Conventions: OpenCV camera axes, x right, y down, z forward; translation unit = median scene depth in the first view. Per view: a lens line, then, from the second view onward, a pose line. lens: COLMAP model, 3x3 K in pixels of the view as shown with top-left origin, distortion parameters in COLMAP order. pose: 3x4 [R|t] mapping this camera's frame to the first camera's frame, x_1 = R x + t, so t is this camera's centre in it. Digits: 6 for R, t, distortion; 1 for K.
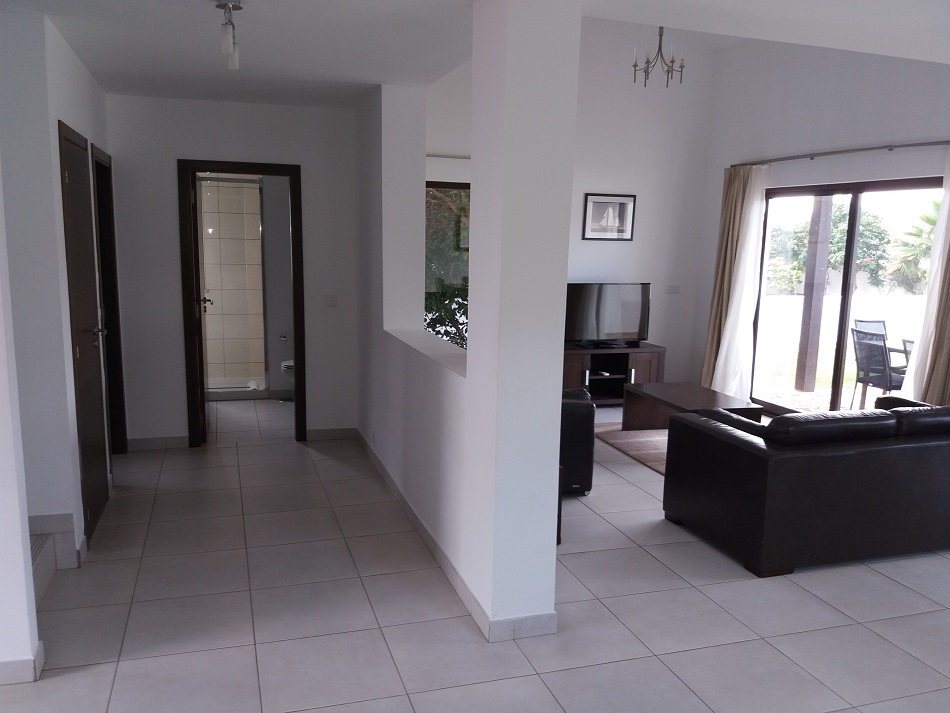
lens RADIAL K [[774.6, 0, 473.8], [0, 774.6, 352.9], [0, 0, 1]] dist [0.080218, 0.004504]
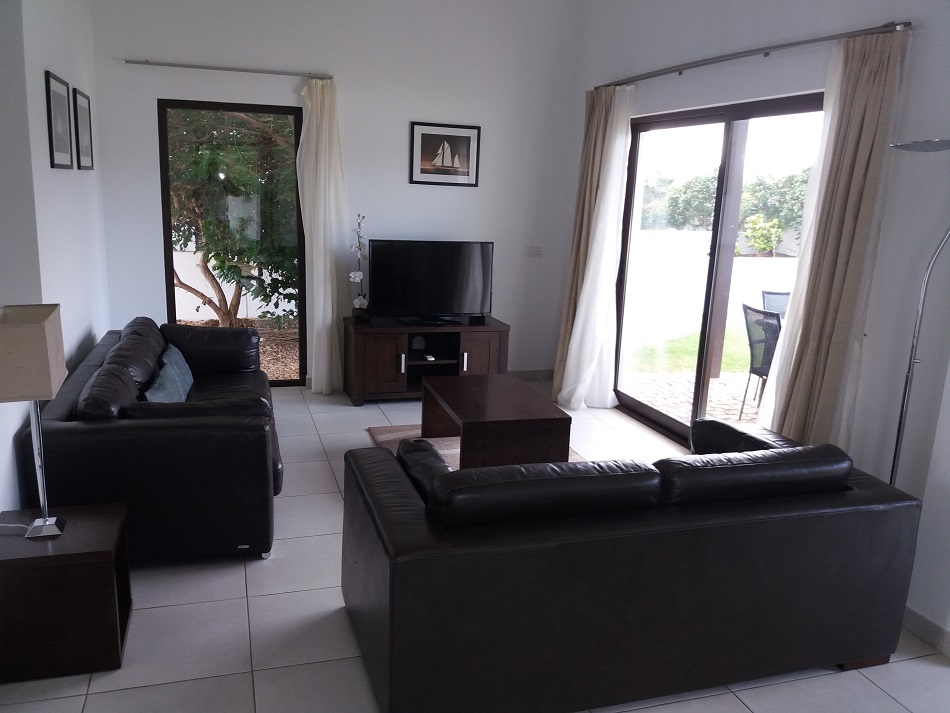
lens RADIAL K [[774.6, 0, 474.8], [0, 774.6, 362.7], [0, 0, 1]] dist [0.080218, 0.004504]
pose [[0.999885, 0.014724, -0.003628, 0.213194], [-0.014436, 0.997469, 0.069618, -0.022937], [0.004644, -0.069558, 0.997567, 0.217954]]
